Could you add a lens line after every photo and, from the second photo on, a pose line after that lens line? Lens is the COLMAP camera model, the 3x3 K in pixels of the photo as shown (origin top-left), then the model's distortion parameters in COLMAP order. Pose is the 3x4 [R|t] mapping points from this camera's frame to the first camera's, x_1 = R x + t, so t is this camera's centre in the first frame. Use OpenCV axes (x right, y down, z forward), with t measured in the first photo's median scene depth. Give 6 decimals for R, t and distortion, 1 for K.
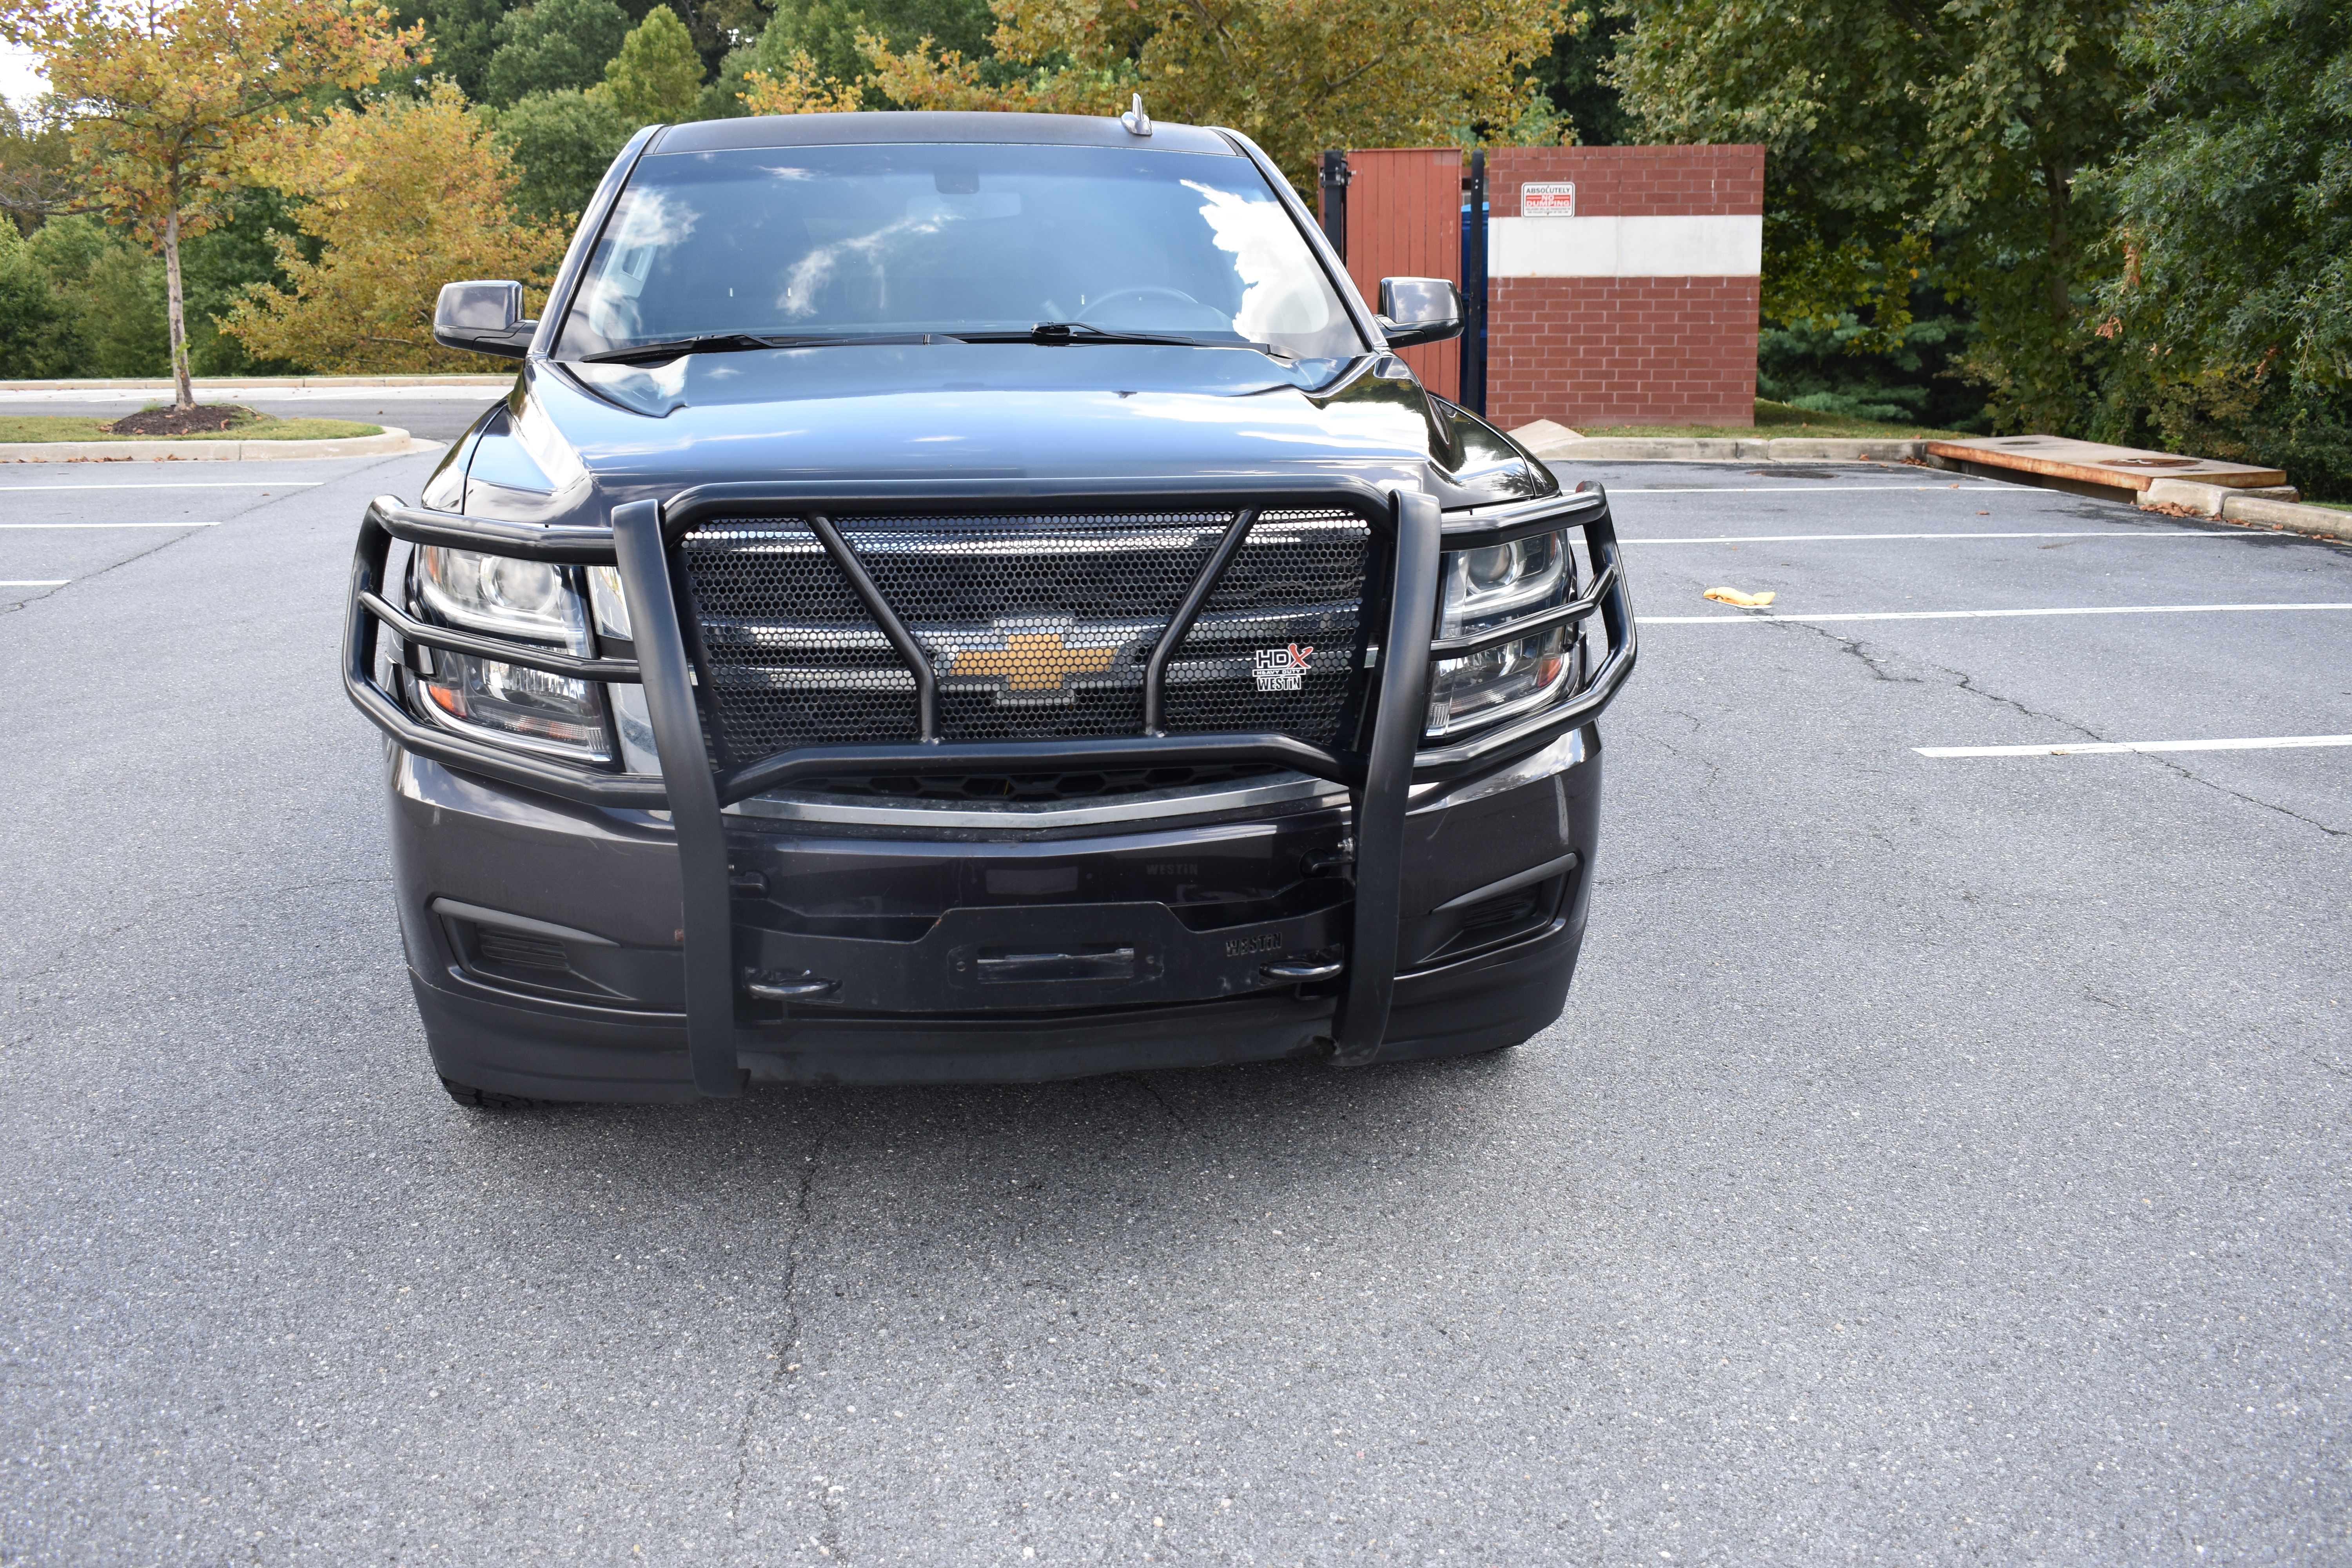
lens RADIAL K [[2192.2, 0, 1185.9], [0, 2192.2, 787.9], [0, 0, 1]] dist [-0.074328, 0.000000]
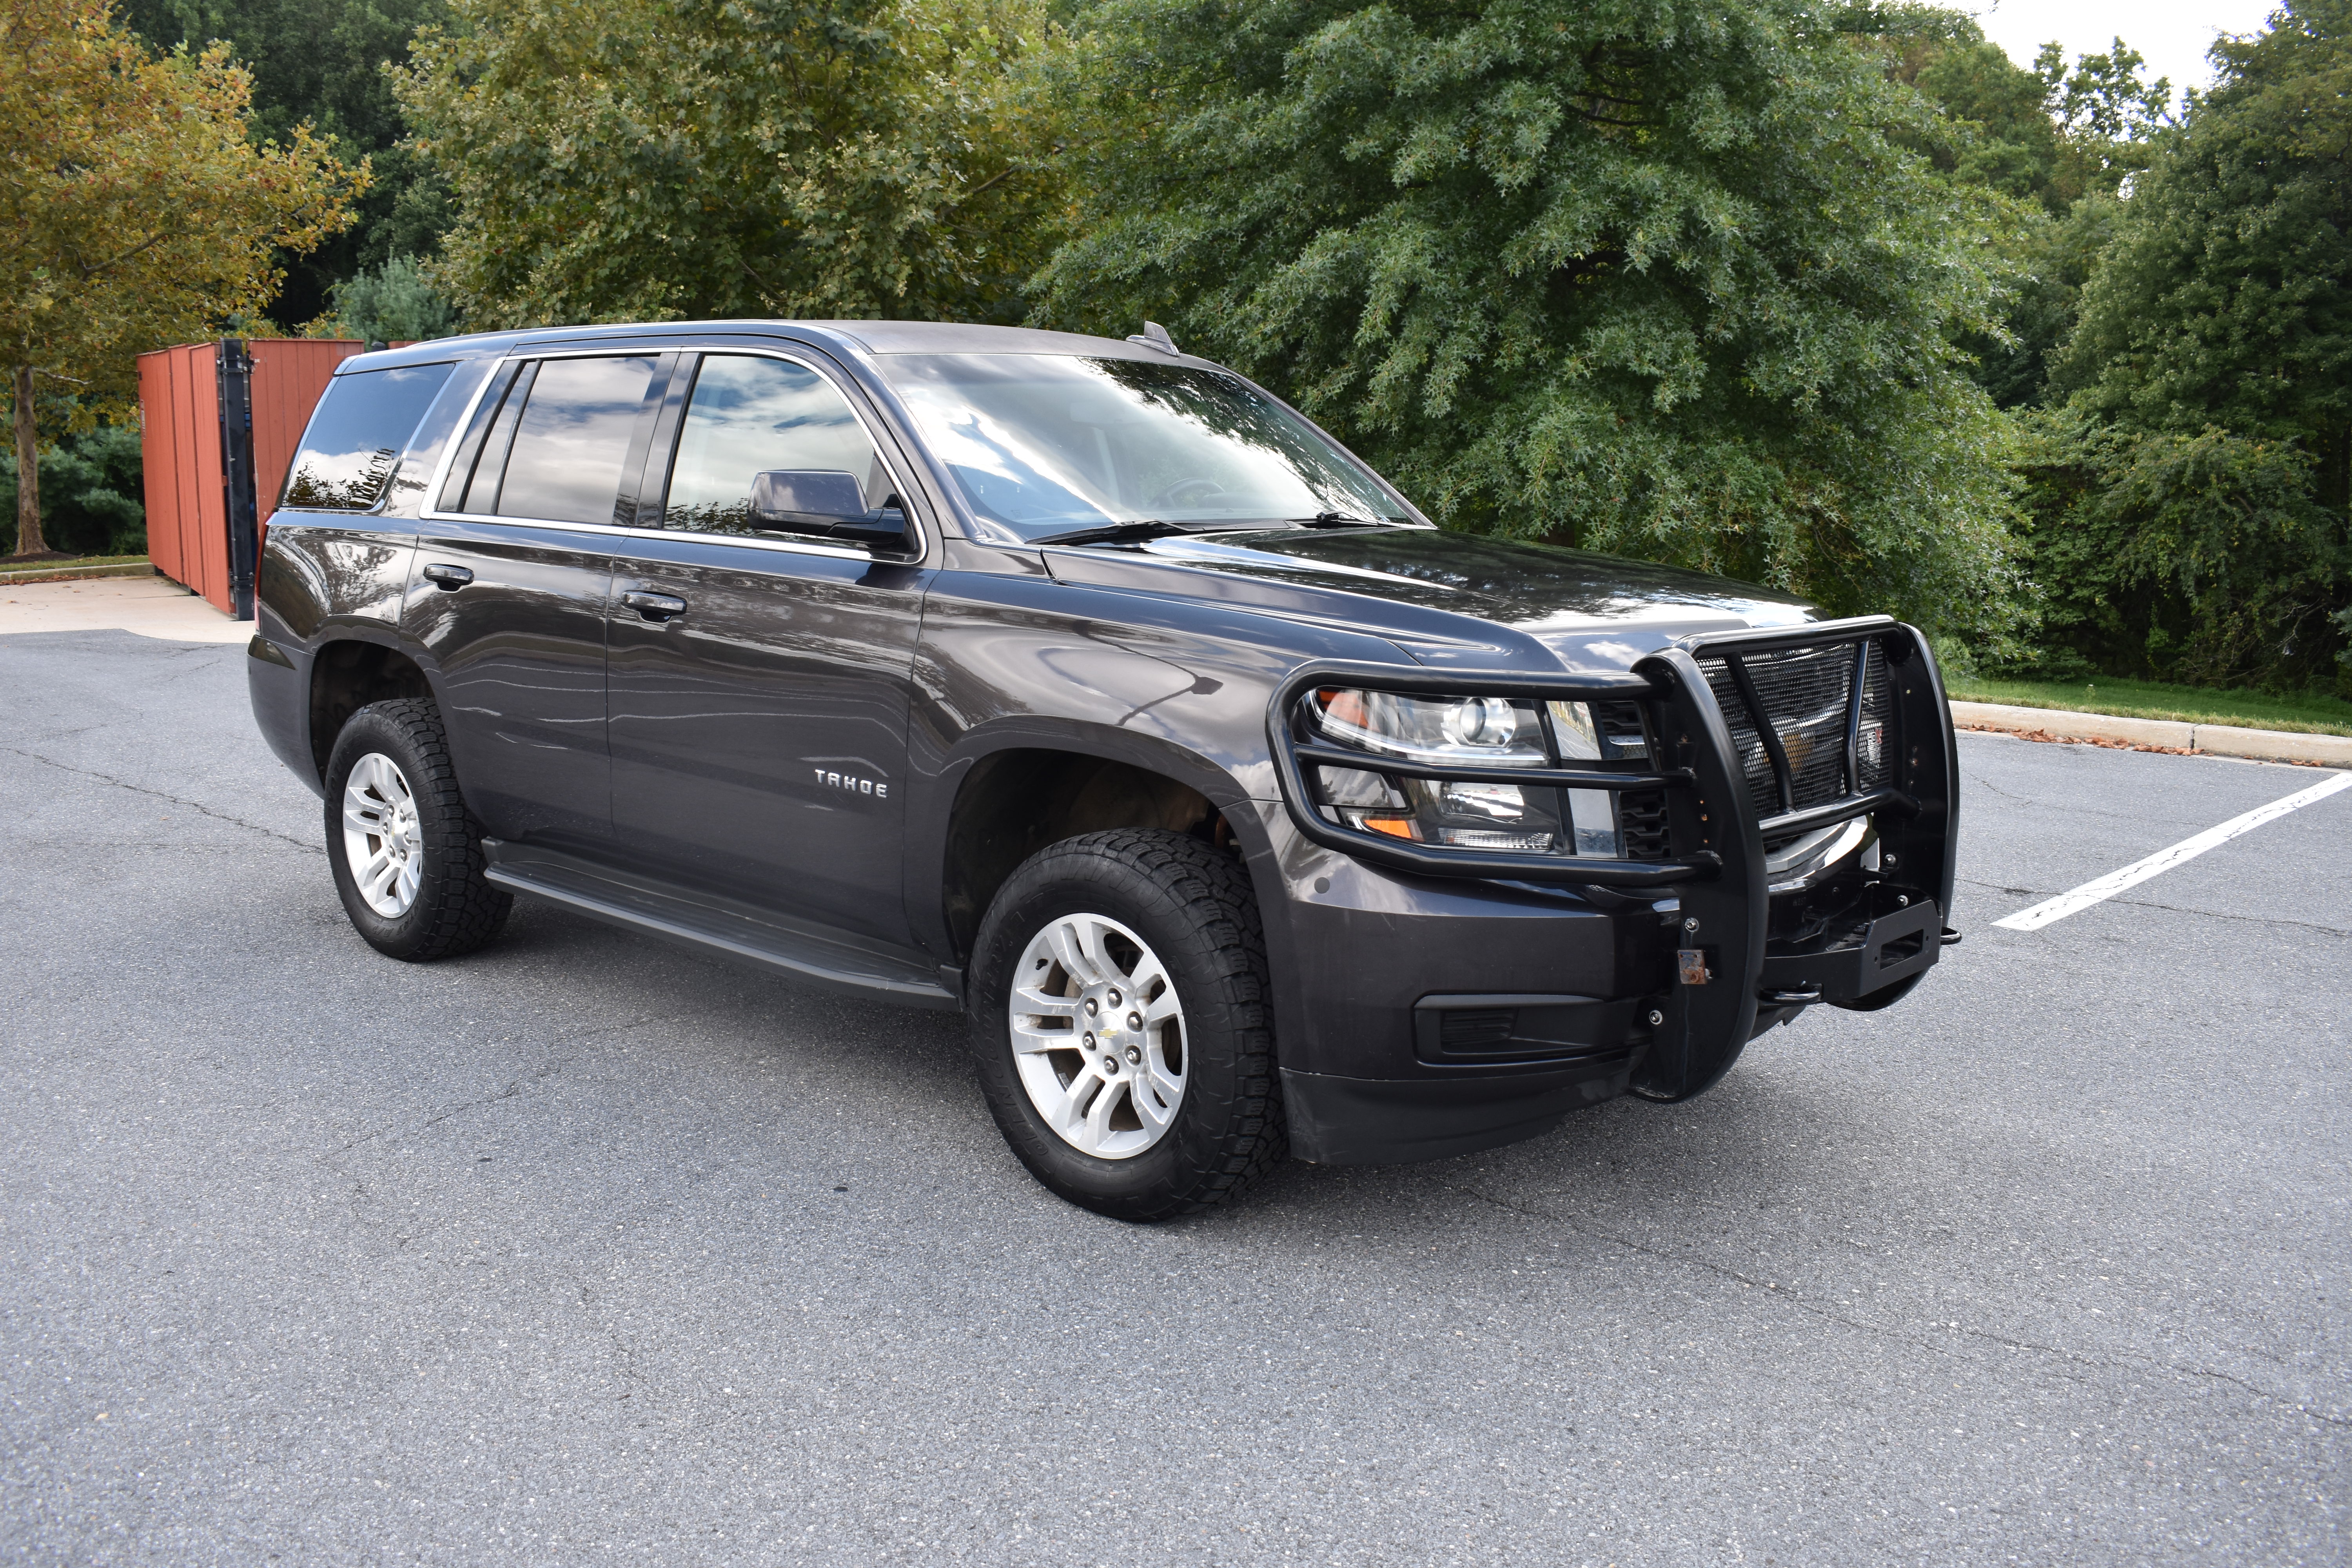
lens RADIAL K [[2029.0, 0, 1181.6], [0, 2029.0, 784.5], [0, 0, 1]] dist [-0.084863, 0.005943]
pose [[0.769106, -0.088474, 0.632968, -1.095765], [0.132691, 0.990897, -0.022726, -0.054106], [-0.625196, 0.101468, 0.773844, 0.220597]]
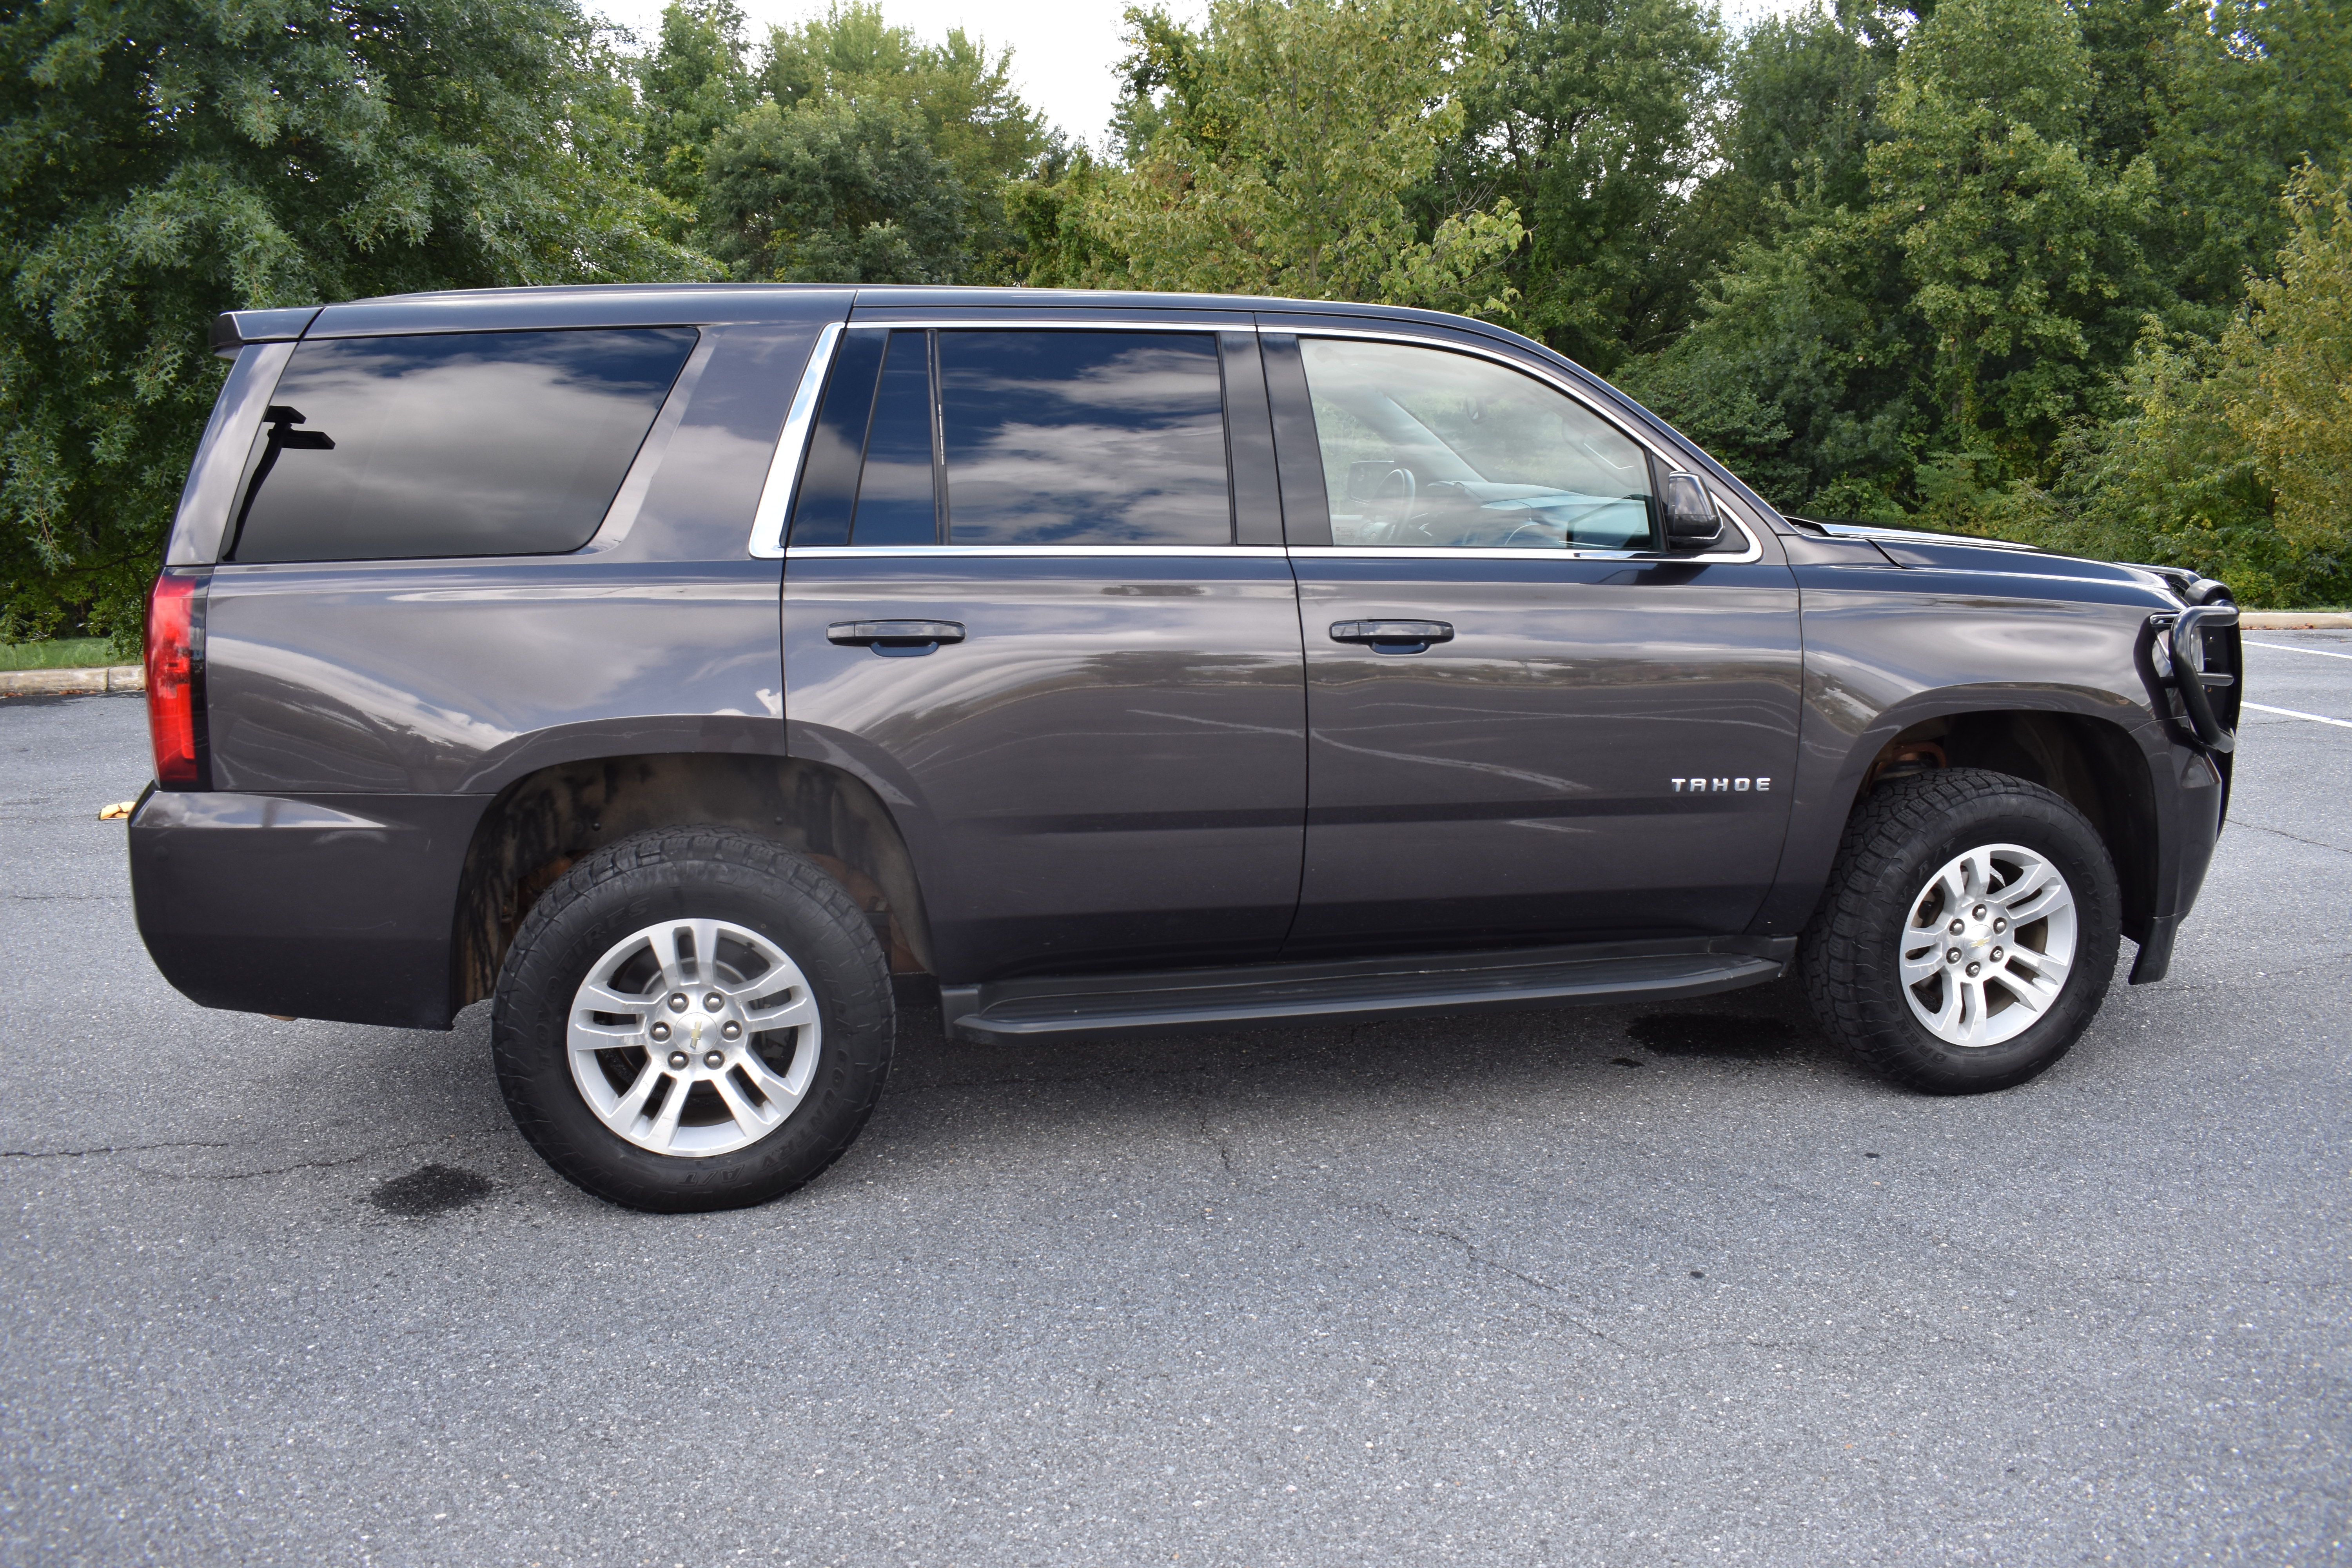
lens RADIAL K [[1827.0, 0, 1167.2], [0, 1827.0, 782.6], [0, 0, 1]] dist [-0.097422, 0.018901]
pose [[-0.068779, -0.184742, 0.980377, -1.556200], [0.234708, 0.952125, 0.195884, -0.427531], [-0.969630, 0.243576, -0.022126, 1.737879]]
